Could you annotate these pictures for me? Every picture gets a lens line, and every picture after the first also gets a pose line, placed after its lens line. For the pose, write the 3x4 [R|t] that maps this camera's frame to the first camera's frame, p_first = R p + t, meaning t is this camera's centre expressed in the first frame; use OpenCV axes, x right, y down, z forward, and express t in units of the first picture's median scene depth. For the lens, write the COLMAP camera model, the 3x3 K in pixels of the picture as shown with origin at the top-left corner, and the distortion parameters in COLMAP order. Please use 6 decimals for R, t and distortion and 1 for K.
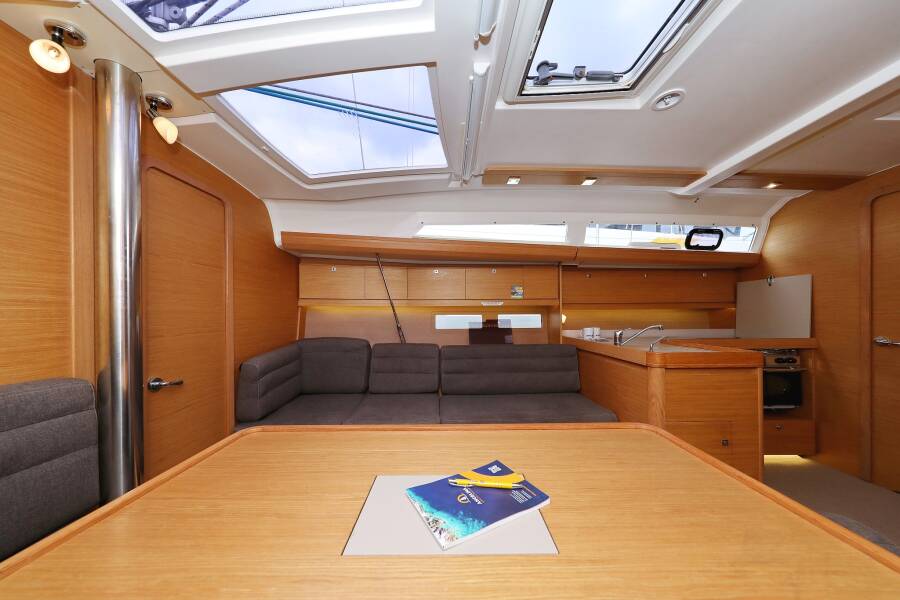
lens RADIAL K [[300.8, 0, 453.9], [0, 300.8, 311.5], [0, 0, 1]] dist [0.000870, 0.000109]
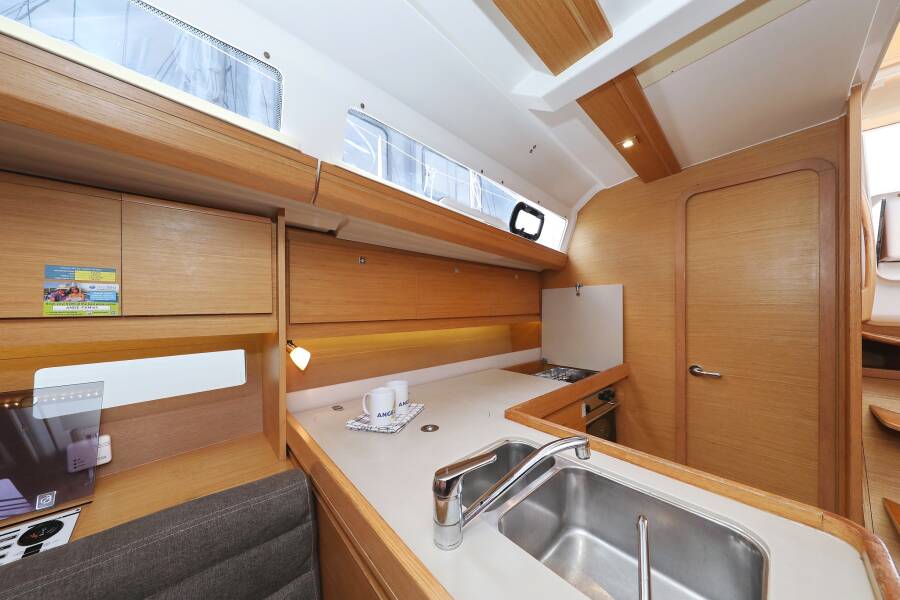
lens RADIAL K [[283.5, 0, 456.1], [0, 283.5, 305.3], [0, 0, 1]] dist [0.000103, -0.000025]
pose [[0.750227, 0.005352, 0.661159, 0.315997], [-0.001458, 0.999978, -0.006440, -0.055513], [-0.661179, 0.003867, 0.750219, 0.672022]]
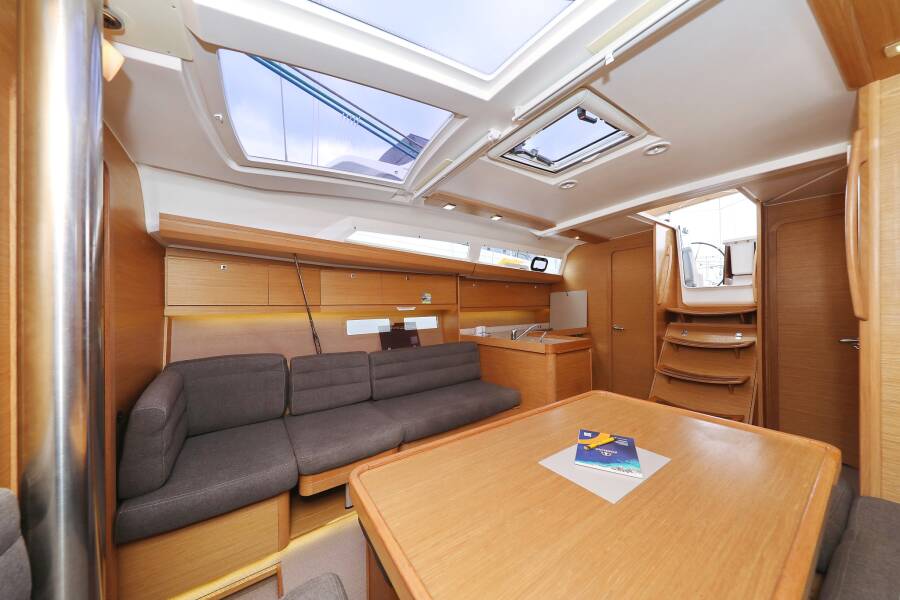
lens RADIAL K [[288.7, 0, 460.0], [0, 288.7, 303.1], [0, 0, 1]] dist [0.000175, -0.000023]
pose [[0.825998, -0.000930, 0.563672, -0.325803], [0.009001, 0.999893, -0.011540, -0.035136], [-0.563601, 0.014606, 0.825918, 0.038213]]
